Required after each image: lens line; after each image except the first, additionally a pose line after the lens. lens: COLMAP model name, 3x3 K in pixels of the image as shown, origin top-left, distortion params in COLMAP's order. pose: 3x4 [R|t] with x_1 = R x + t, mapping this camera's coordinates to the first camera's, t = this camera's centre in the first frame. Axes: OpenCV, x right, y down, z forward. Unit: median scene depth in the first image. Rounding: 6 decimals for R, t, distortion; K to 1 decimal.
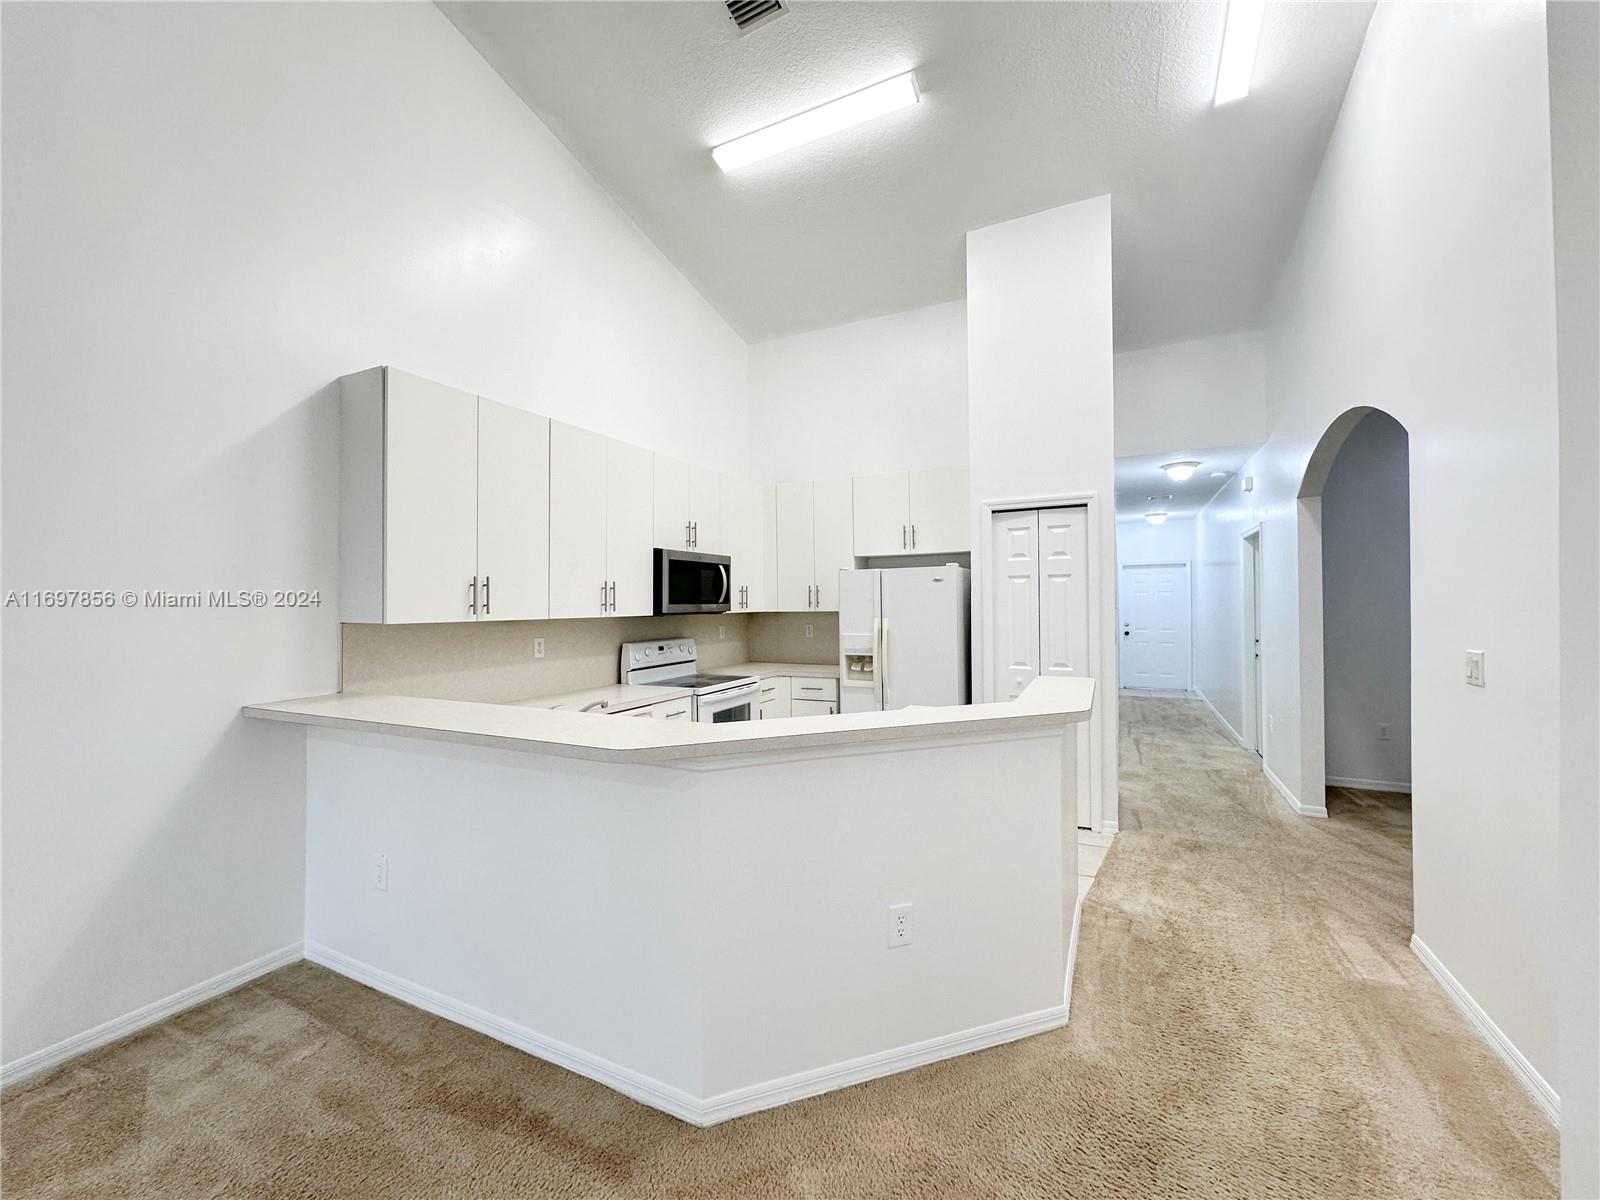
lens RADIAL K [[637.6, 0, 802.3], [0, 637.6, 599.2], [0, 0, 1]] dist [-0.001881, 0.000560]
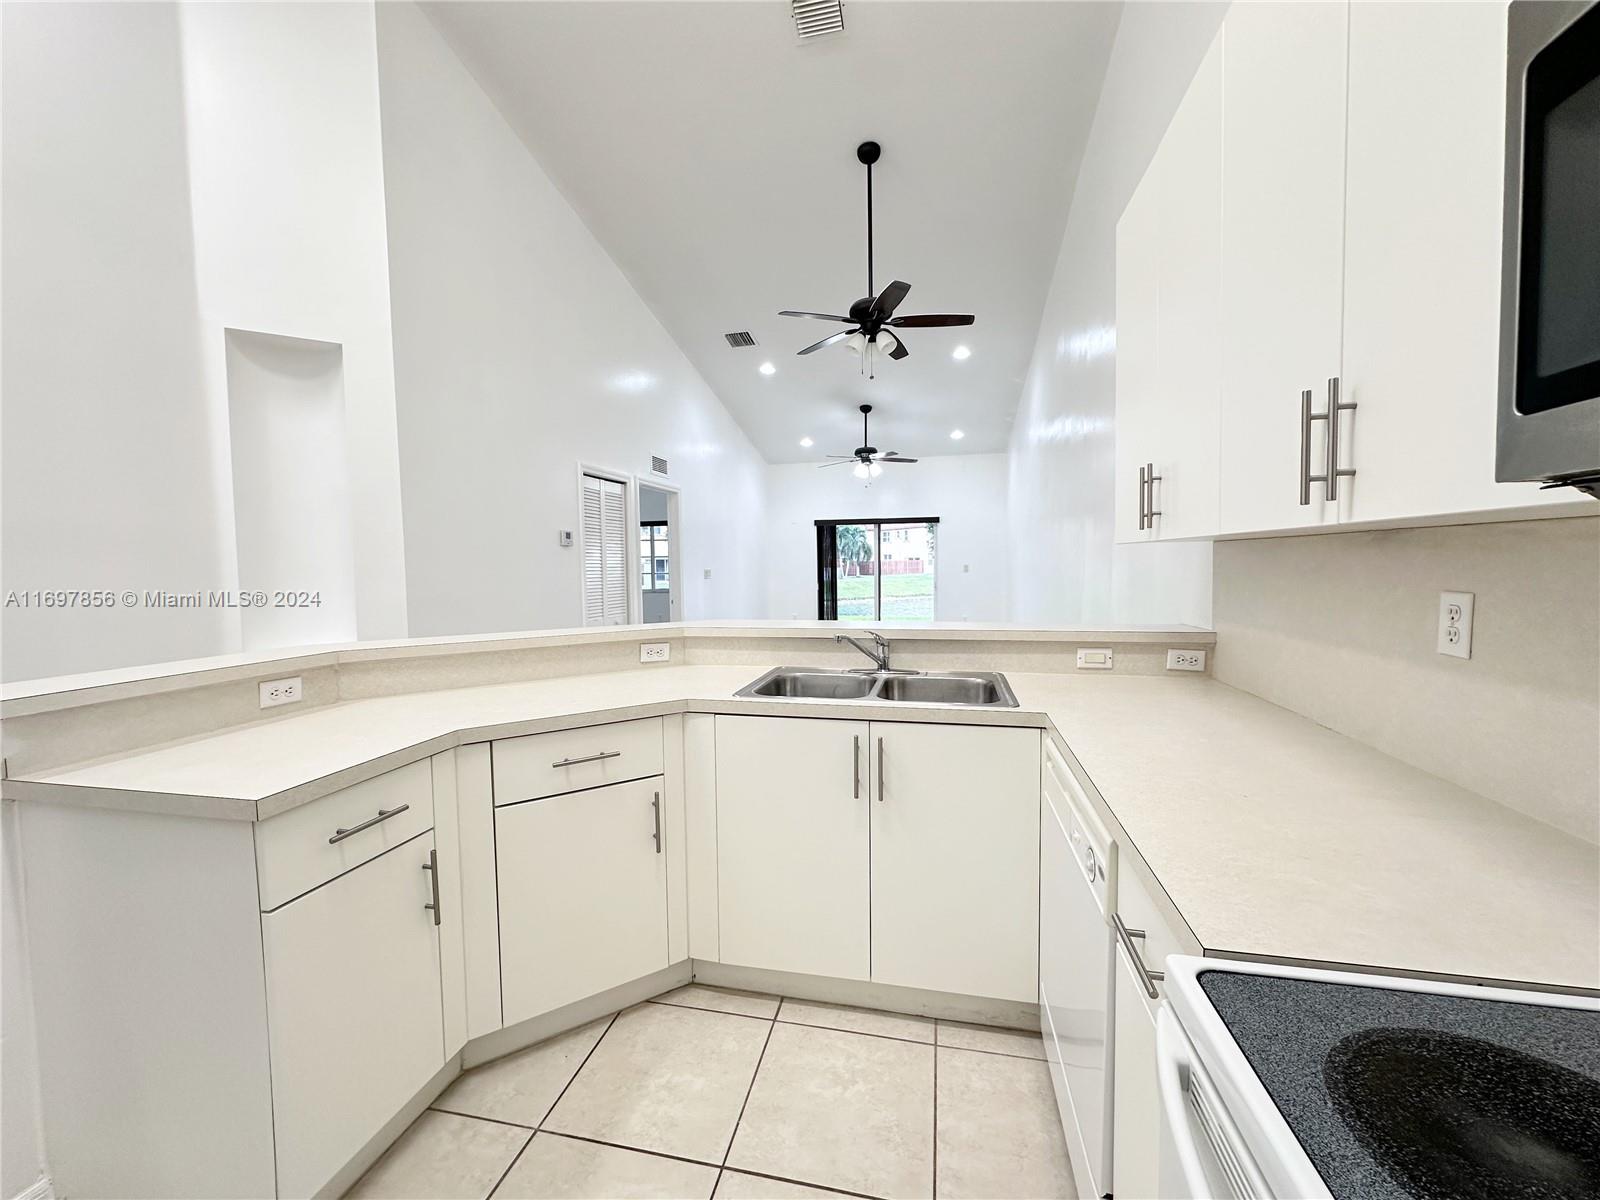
lens RADIAL K [[637.6, 0, 802.3], [0, 637.6, 599.2], [0, 0, 1]] dist [-0.001881, 0.000560]
pose [[-0.969701, 0.035840, -0.241652, -0.029173], [0.023487, 0.998275, 0.053810, 0.034802], [0.243164, 0.046504, -0.968870, 1.064070]]
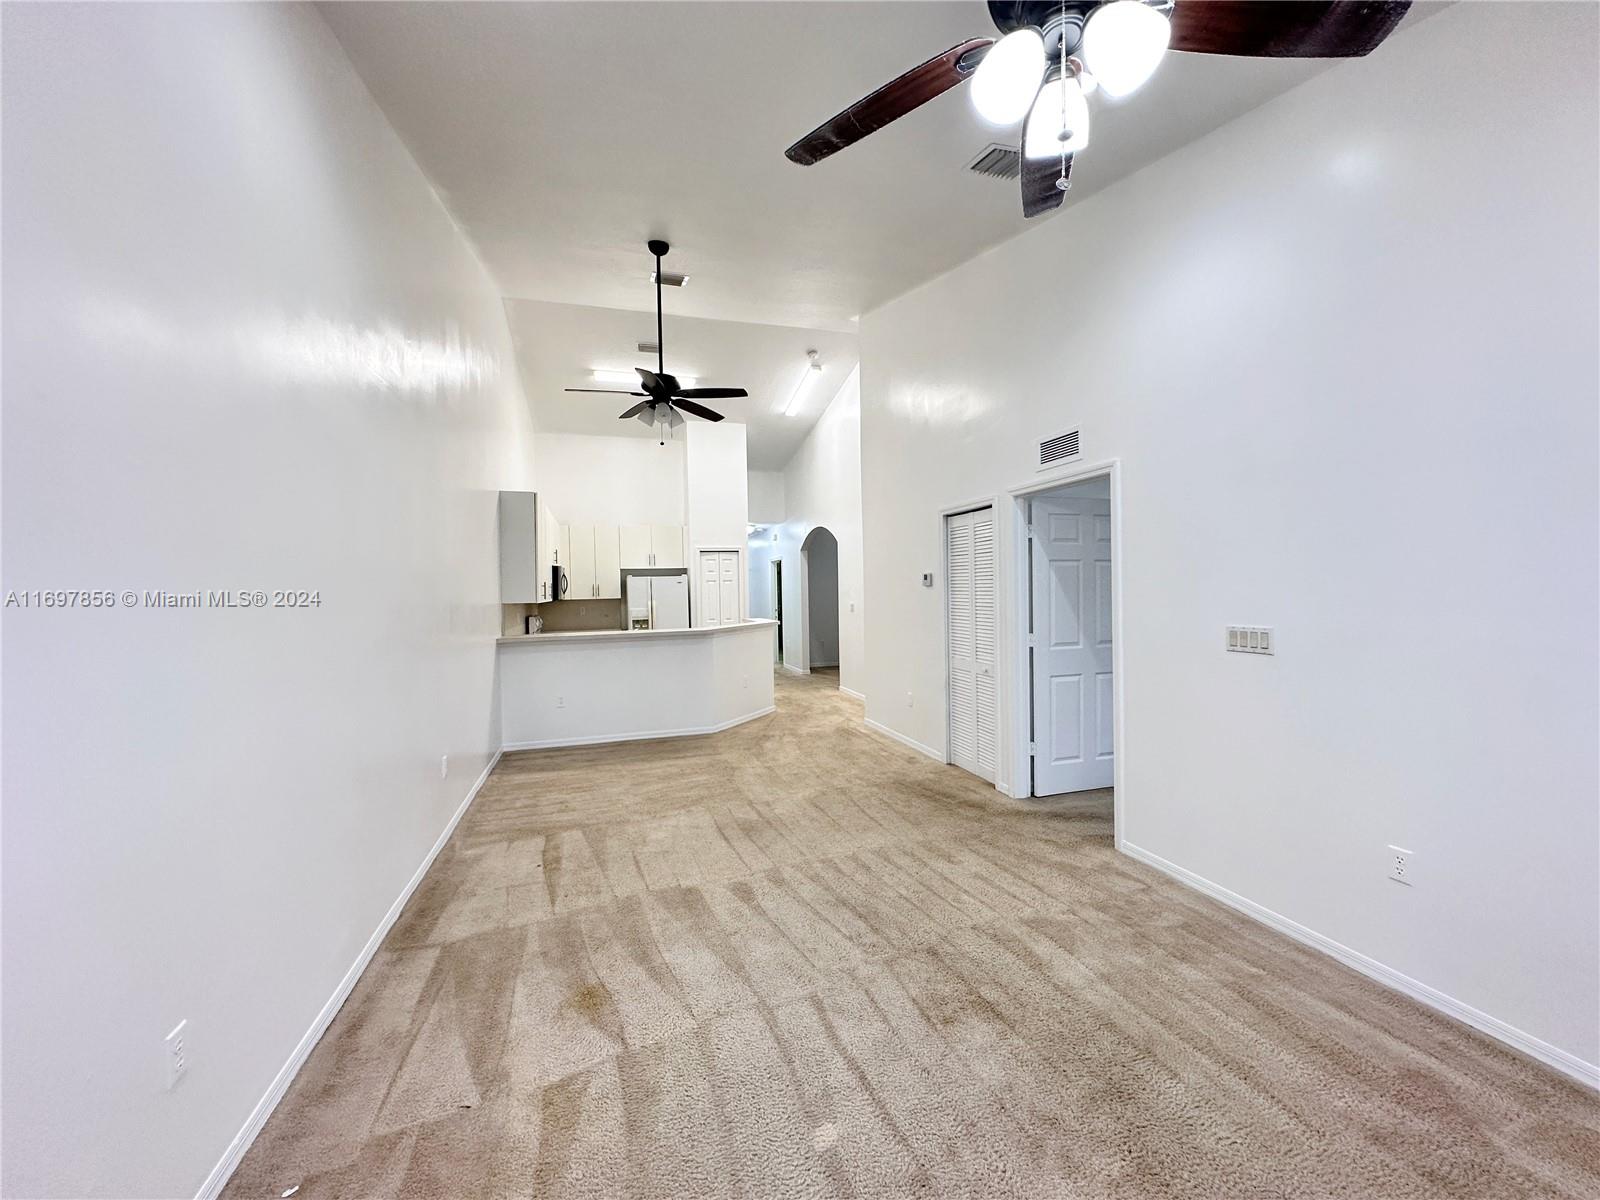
lens RADIAL K [[637.6, 0, 802.3], [0, 637.6, 599.2], [0, 0, 1]] dist [-0.001881, 0.000560]
pose [[0.724666, -0.016986, 0.688891, -0.970931], [0.009340, 0.999846, 0.014828, -0.001262], [-0.689037, -0.004311, 0.724713, -0.848545]]
